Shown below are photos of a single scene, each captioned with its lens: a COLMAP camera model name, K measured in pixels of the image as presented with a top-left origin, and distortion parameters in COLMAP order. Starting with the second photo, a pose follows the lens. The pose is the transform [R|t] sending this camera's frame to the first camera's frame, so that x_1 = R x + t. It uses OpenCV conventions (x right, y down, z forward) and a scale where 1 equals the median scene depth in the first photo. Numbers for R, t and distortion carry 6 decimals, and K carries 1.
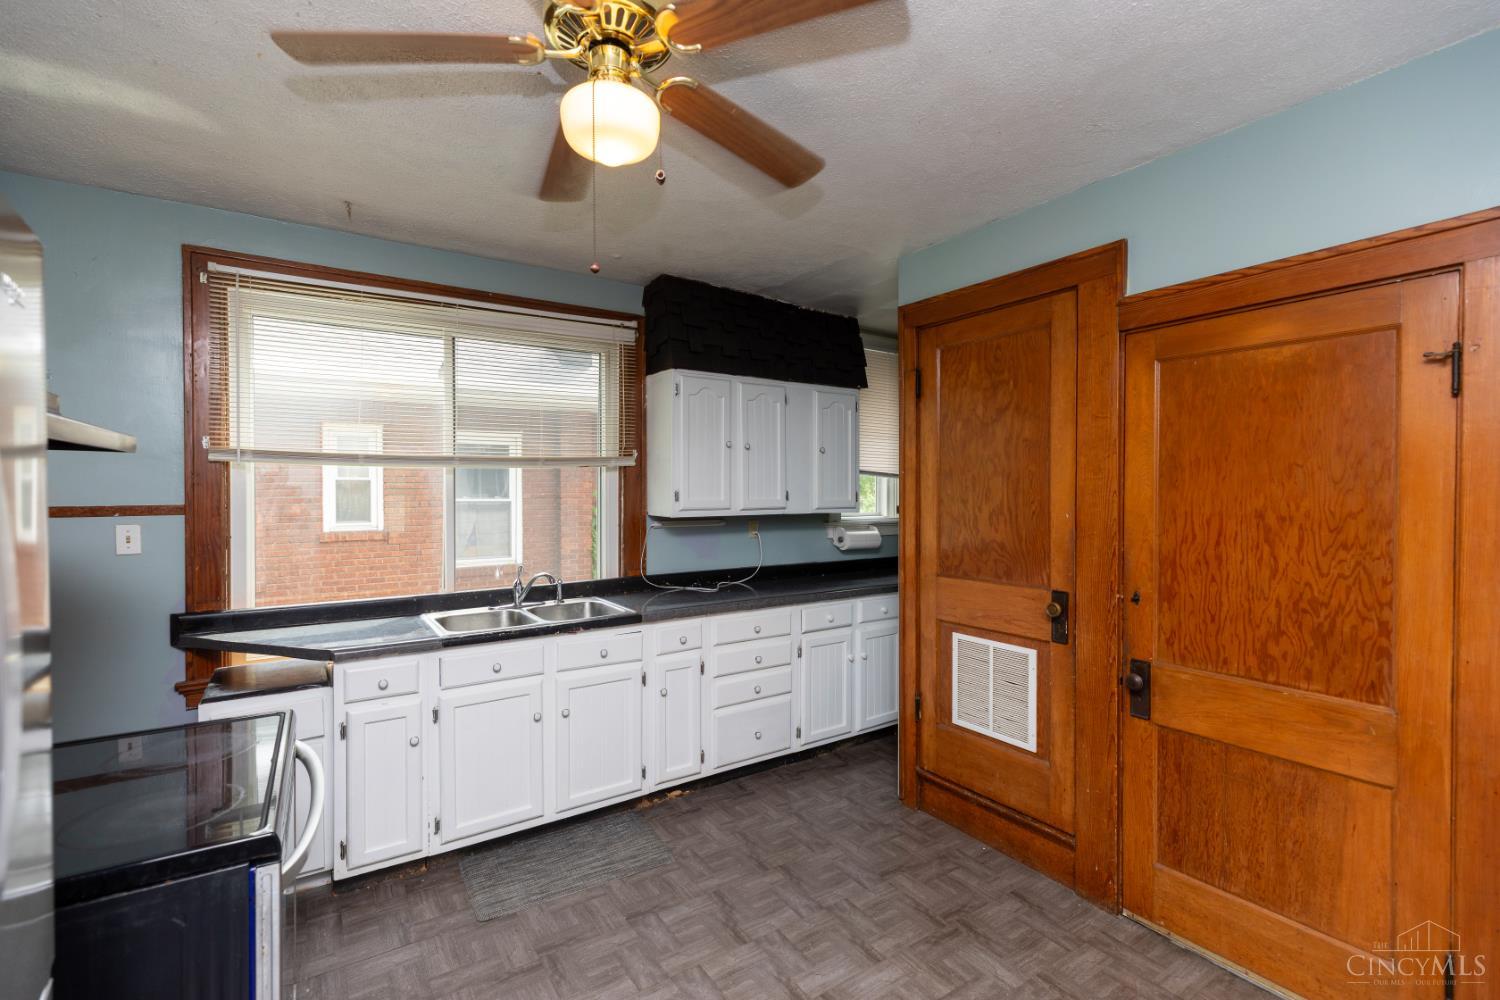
lens RADIAL K [[670.0, 0, 750.0], [0, 670.0, 500.0], [0, 0, 1]] dist [0.004730, 0.000071]
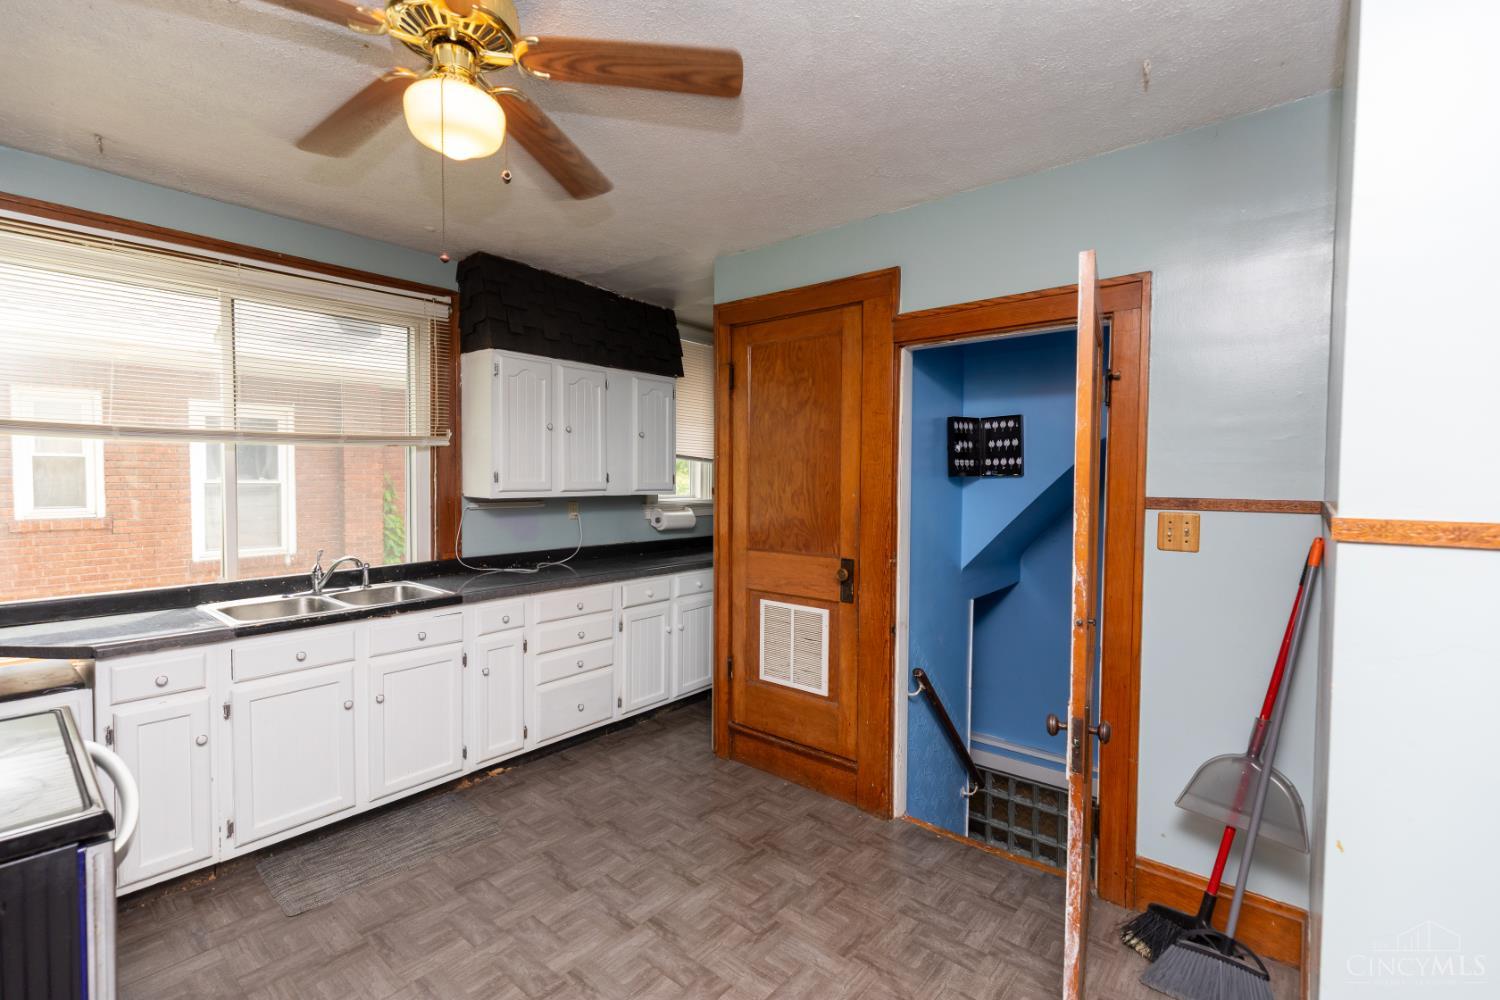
lens RADIAL K [[670.0, 0, 750.0], [0, 670.0, 500.0], [0, 0, 1]] dist [0.004730, 0.000071]
pose [[0.960318, -0.001936, 0.278902, -0.031080], [-0.004373, 0.999748, 0.021997, 0.005714], [-0.278875, -0.022343, 0.960068, -0.080562]]
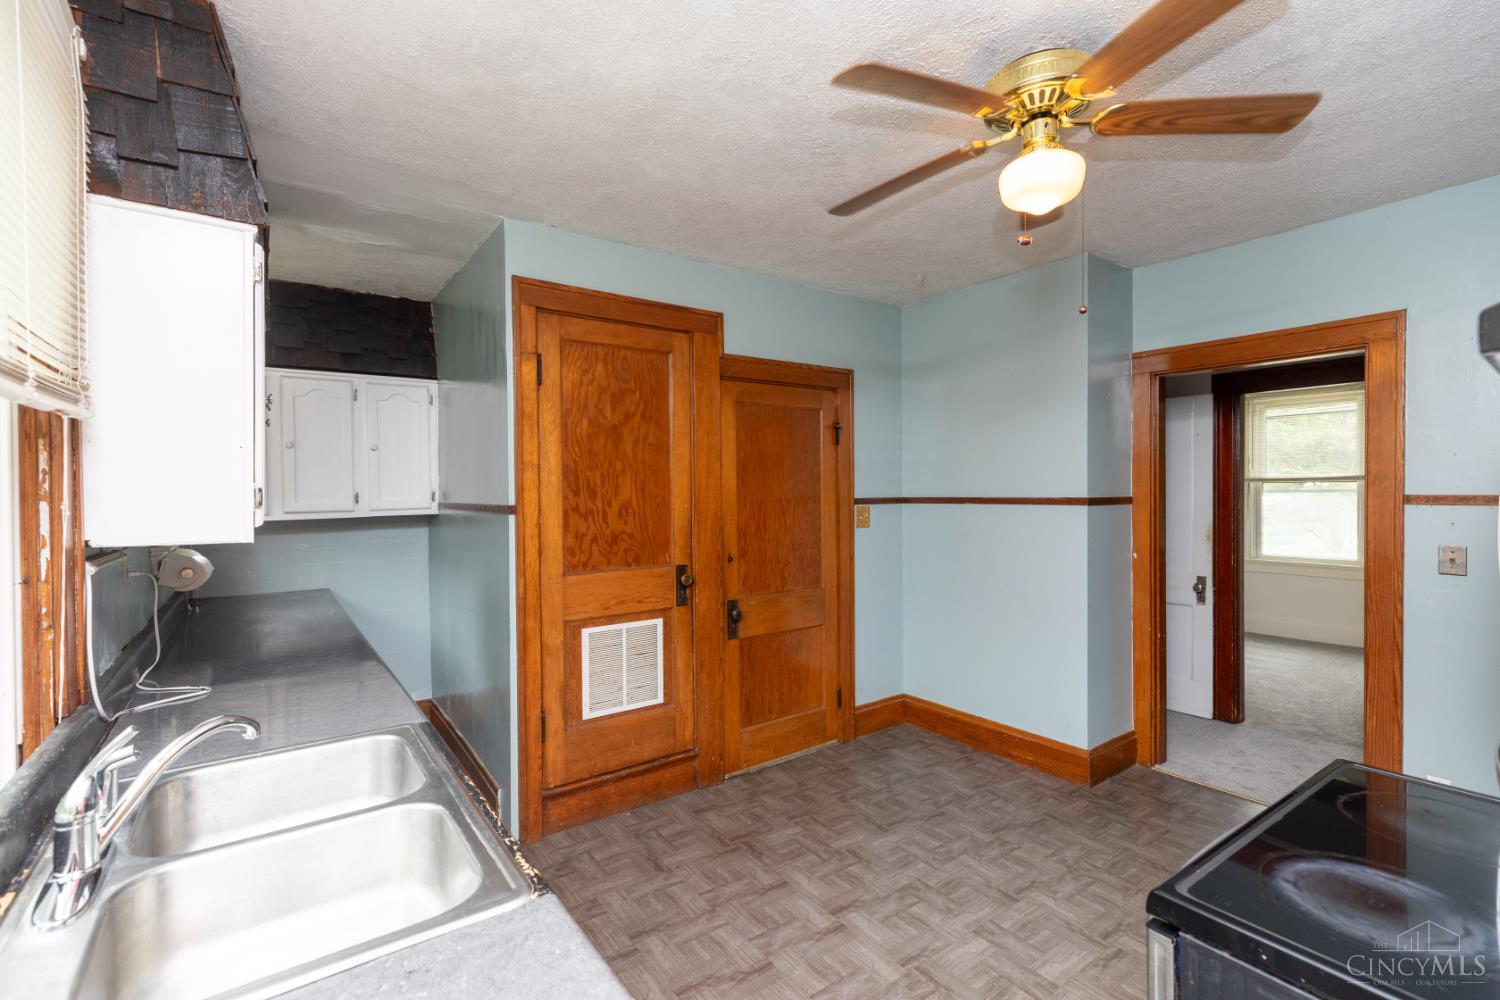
lens RADIAL K [[670.0, 0, 750.0], [0, 670.0, 500.0], [0, 0, 1]] dist [0.004730, 0.000071]
pose [[-0.035062, -0.013429, 0.999295, -0.748036], [0.023861, 0.999613, 0.014270, -0.003194], [-0.999100, 0.024344, -0.034728, 0.833242]]
